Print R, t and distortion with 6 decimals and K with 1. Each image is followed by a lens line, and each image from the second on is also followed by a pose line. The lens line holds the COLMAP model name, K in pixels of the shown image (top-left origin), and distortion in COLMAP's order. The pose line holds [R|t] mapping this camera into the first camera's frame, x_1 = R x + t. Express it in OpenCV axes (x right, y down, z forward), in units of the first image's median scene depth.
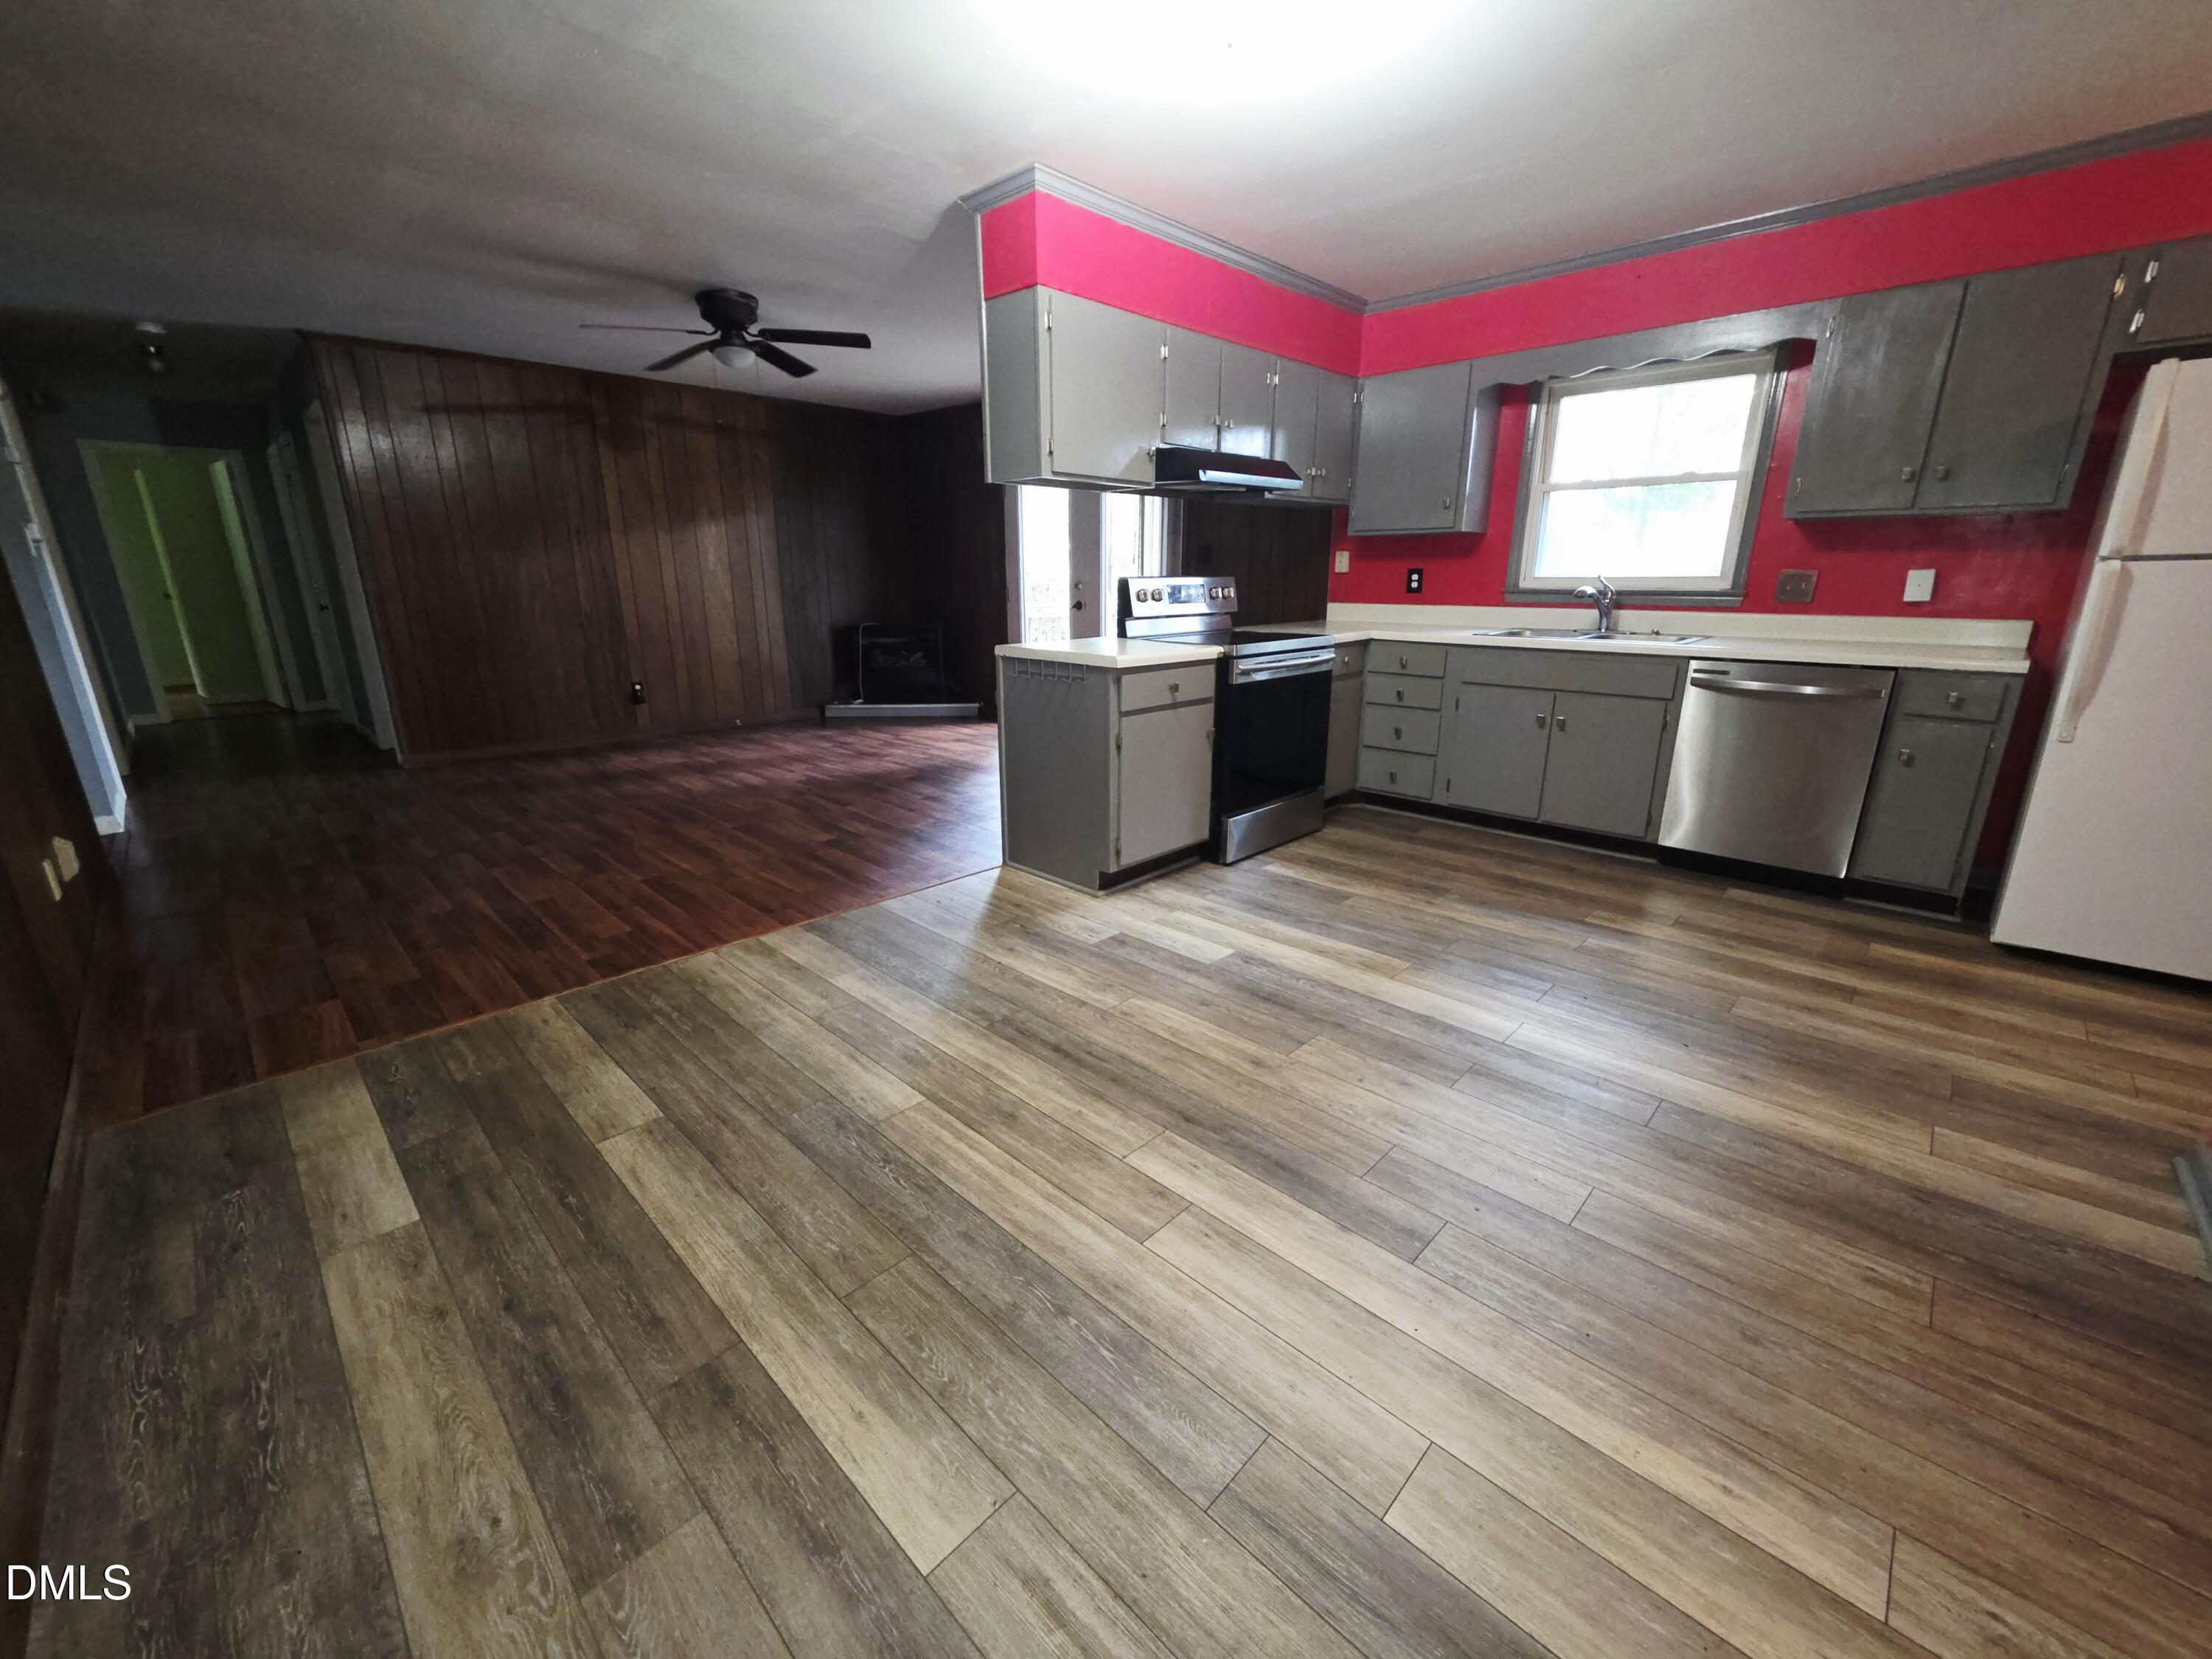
lens RADIAL K [[889.4, 0, 1112.2], [0, 889.4, 827.4], [0, 0, 1]] dist [0.003713, 0.000322]
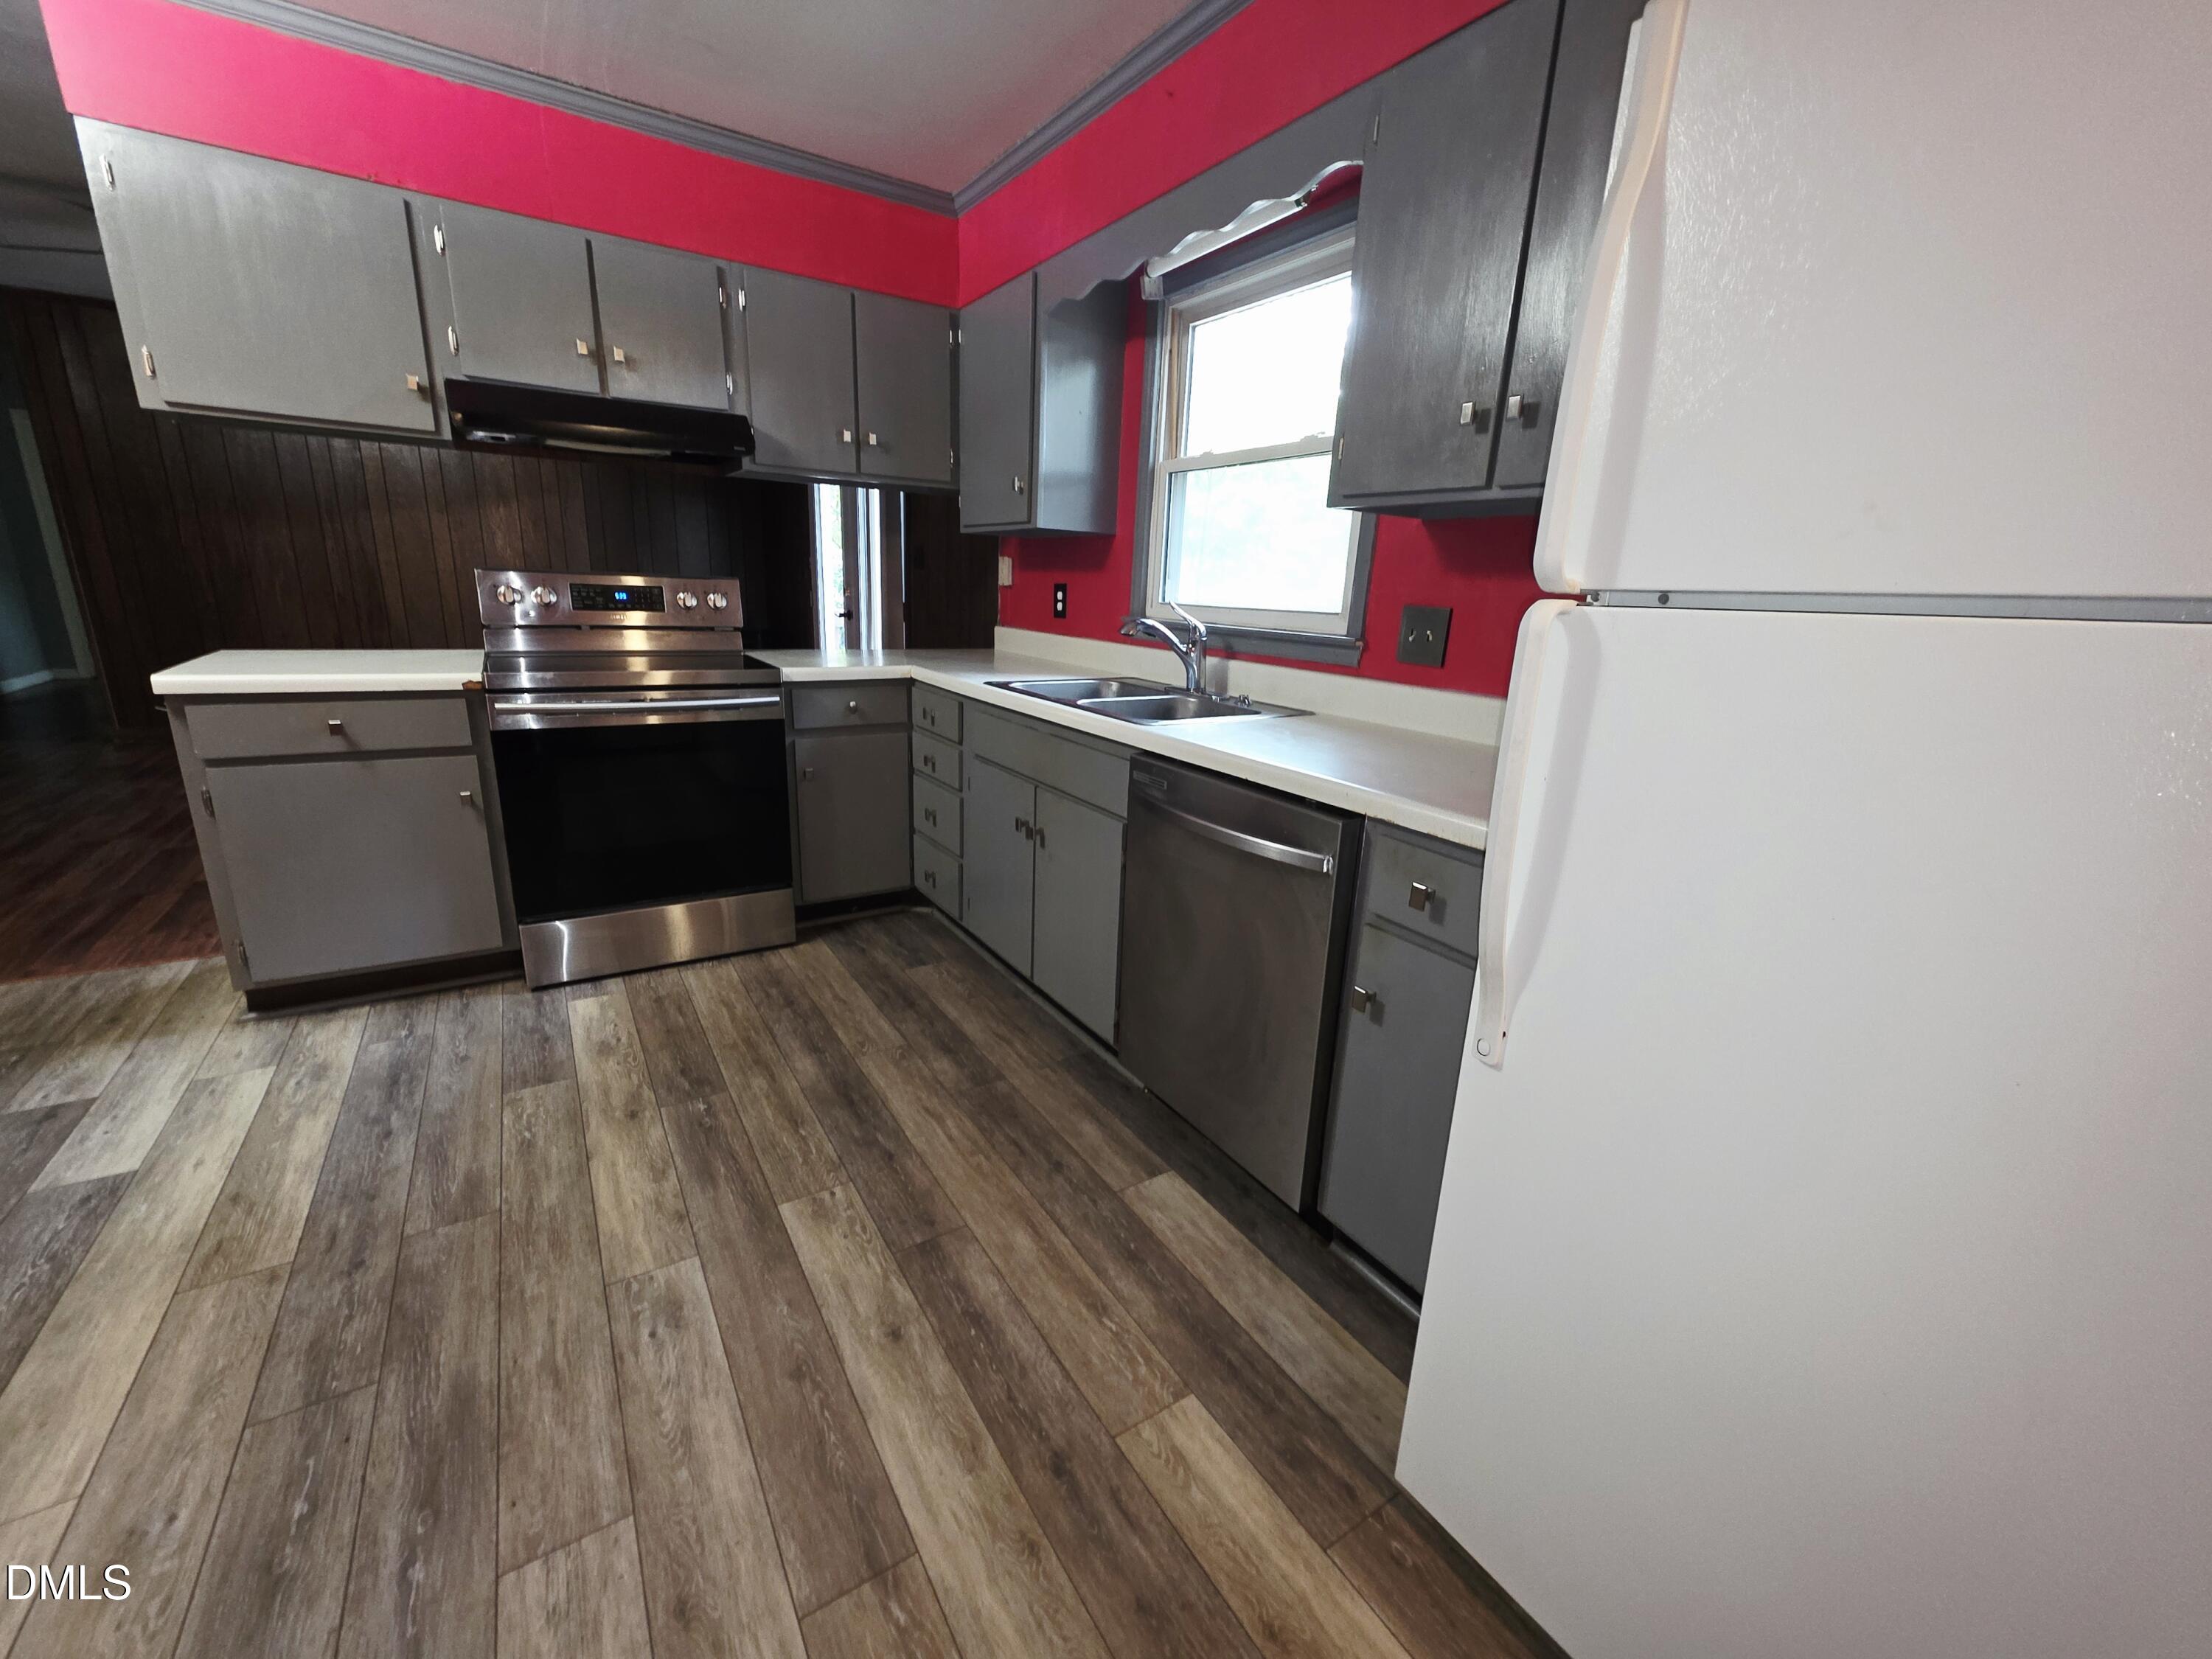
lens RADIAL K [[889.4, 0, 1101.2], [0, 889.4, 829.0], [0, 0, 1]] dist [0.003713, 0.000322]
pose [[0.971532, 0.105792, -0.211977, 0.711717], [-0.108969, 0.994040, -0.003328, -0.130847], [0.210362, 0.026332, 0.977269, 0.428592]]
